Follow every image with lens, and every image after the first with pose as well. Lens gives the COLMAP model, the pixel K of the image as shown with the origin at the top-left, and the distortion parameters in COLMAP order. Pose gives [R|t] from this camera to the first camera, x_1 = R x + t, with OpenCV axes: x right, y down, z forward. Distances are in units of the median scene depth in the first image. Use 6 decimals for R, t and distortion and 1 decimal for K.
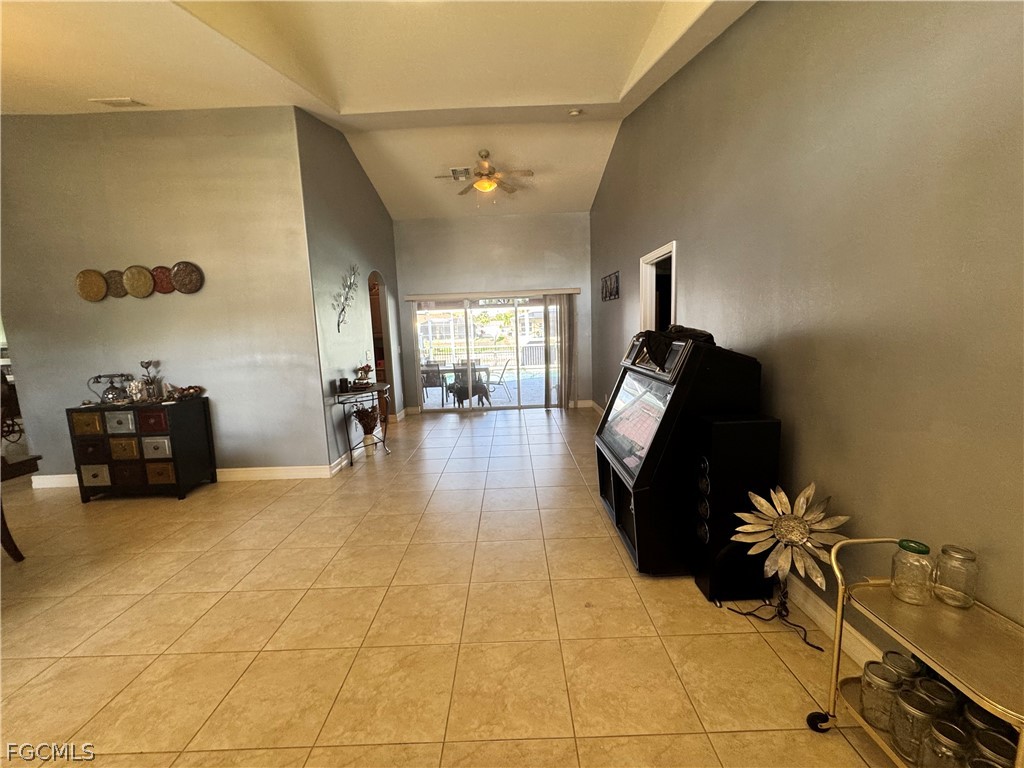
lens RADIAL K [[408.9, 0, 512.0], [0, 408.9, 384.0], [0, 0, 1]] dist [-0.002188, -0.000249]
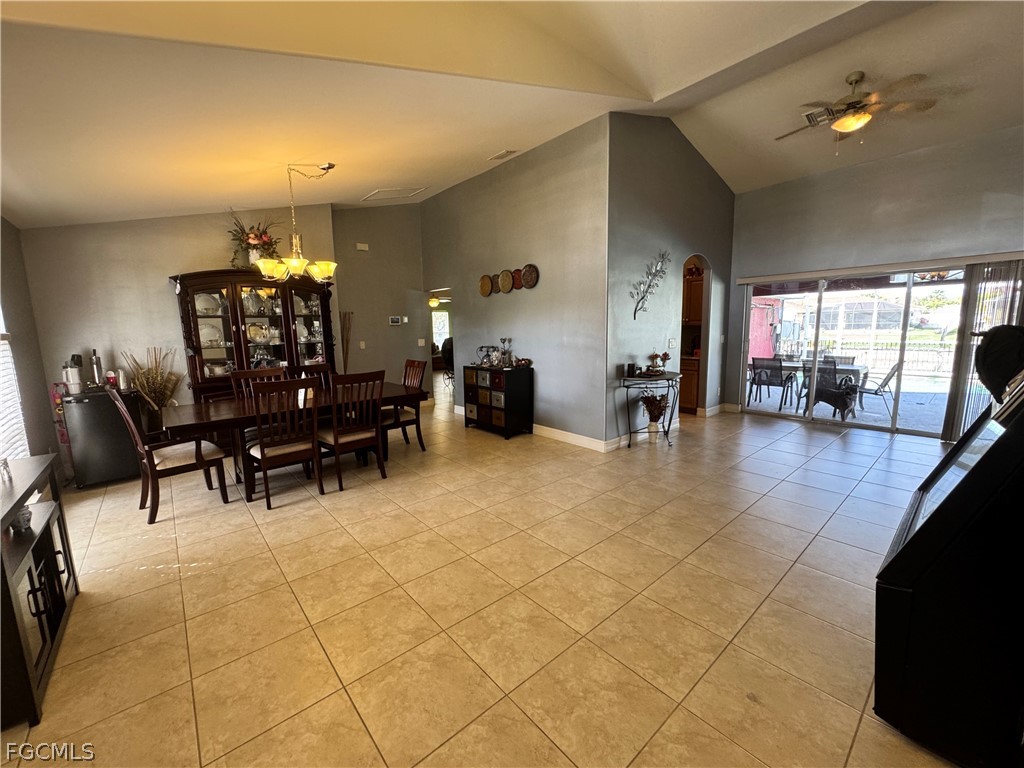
lens RADIAL K [[409.8, 0, 513.8], [0, 409.8, 383.3], [0, 0, 1]] dist [-0.001416, -0.000221]
pose [[0.654546, 0.130241, -0.744720, 0.202366], [-0.106358, 0.991116, 0.079853, -0.017955], [0.748504, 0.026939, 0.662583, 0.092205]]
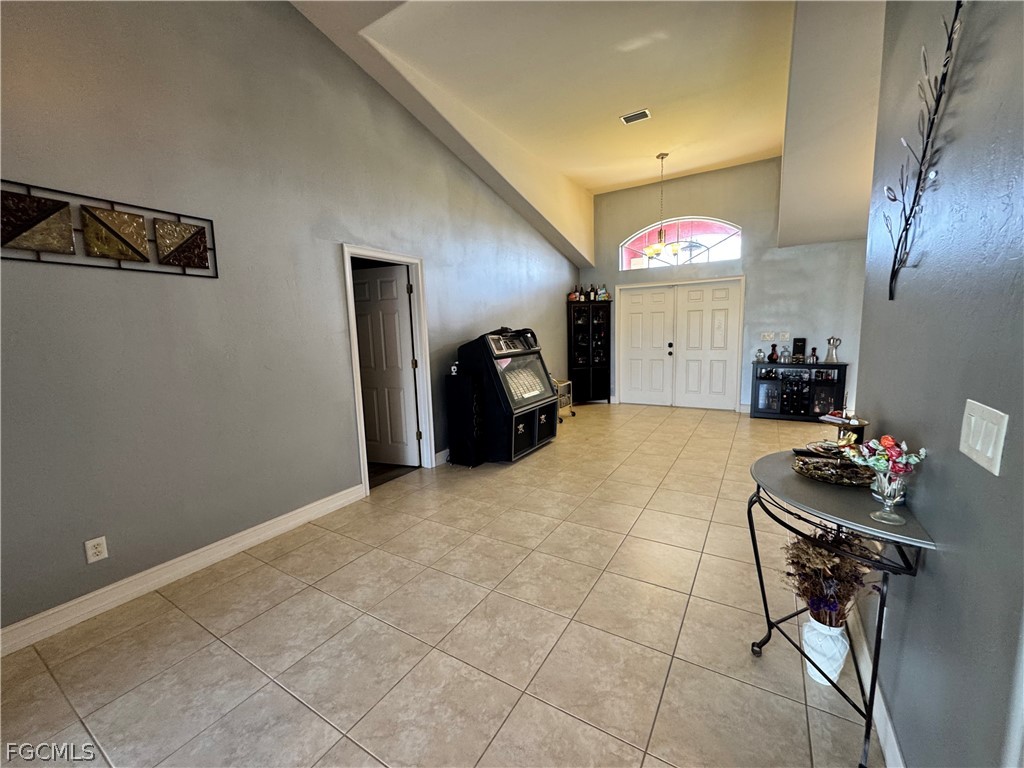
lens RADIAL K [[420.7, 0, 512.0], [0, 420.7, 384.0], [0, 0, 1]] dist [0.000340, -0.000130]
pose [[-0.851078, -0.002284, 0.525034, -0.390433], [0.133607, 0.966129, 0.220780, -0.200891], [-0.507755, 0.258049, -0.821947, 1.685369]]
